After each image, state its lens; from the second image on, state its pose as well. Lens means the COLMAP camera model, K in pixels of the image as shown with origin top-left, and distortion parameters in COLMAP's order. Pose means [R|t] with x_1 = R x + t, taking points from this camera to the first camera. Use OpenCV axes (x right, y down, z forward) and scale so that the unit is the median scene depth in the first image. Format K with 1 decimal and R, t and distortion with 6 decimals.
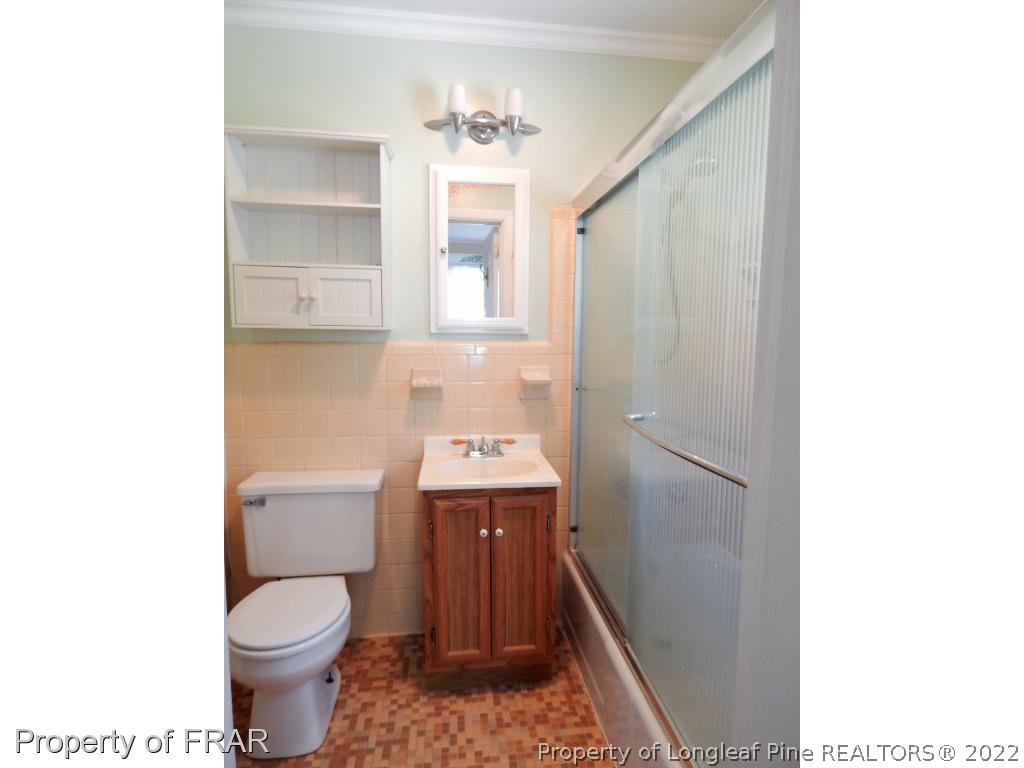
lens RADIAL K [[495.0, 0, 513.7], [0, 495.0, 388.6], [0, 0, 1]] dist [-0.009204, -0.000318]
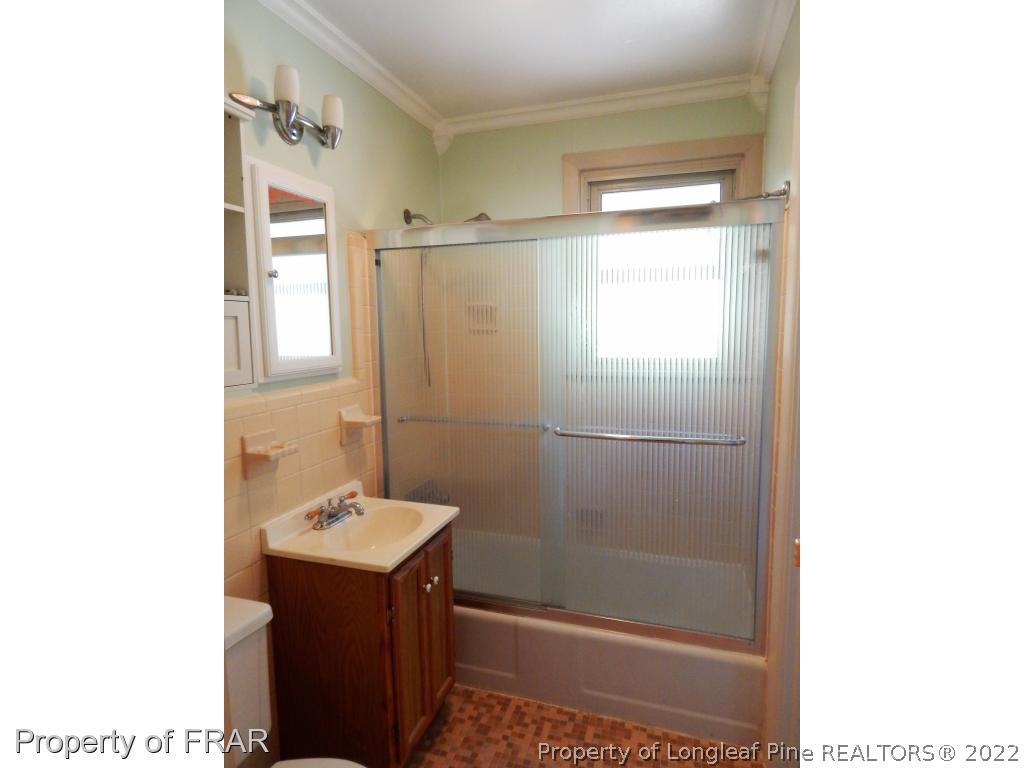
lens RADIAL K [[508.5, 0, 518.4], [0, 508.5, 383.9], [0, 0, 1]] dist [-0.016950, 0.000440]
pose [[0.427360, -0.112946, 0.896998, -0.703448], [0.110371, 0.991262, 0.072231, -0.128970], [-0.897319, 0.068134, 0.436092, 0.344303]]
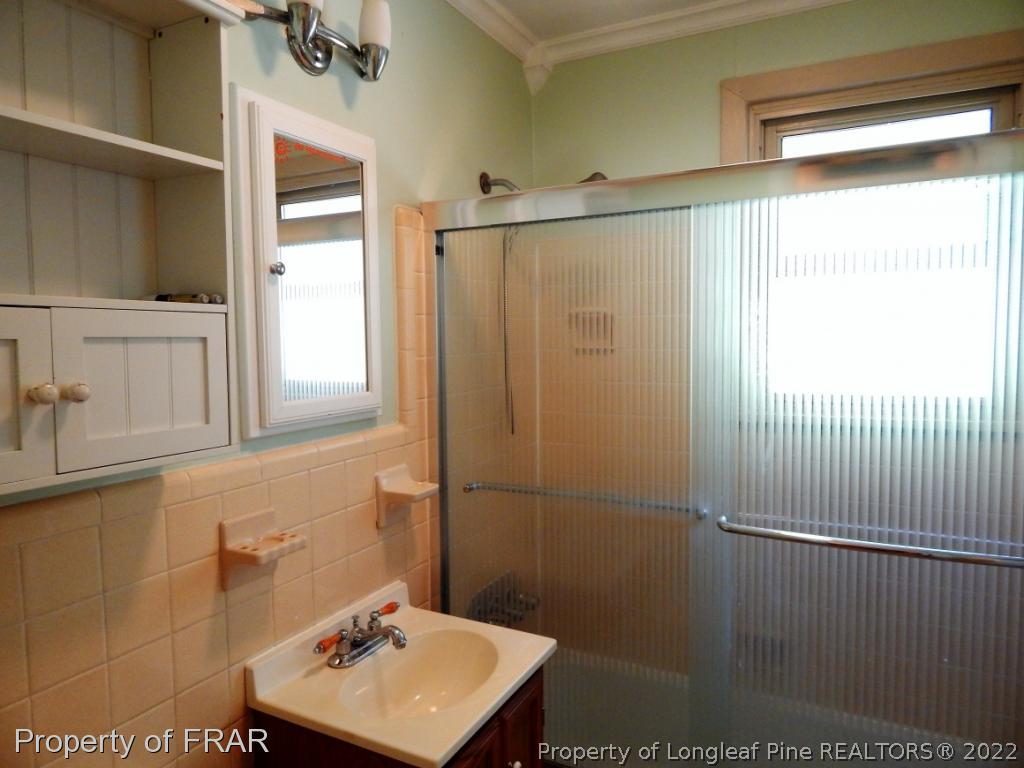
lens RADIAL K [[668.9, 0, 509.9], [0, 668.9, 378.9], [0, 0, 1]] dist [-0.004992, -0.003424]
pose [[0.579758, -0.064277, 0.812249, -0.559741], [0.101933, 0.994773, 0.005965, -0.153651], [-0.808387, 0.079337, 0.583280, 0.445380]]
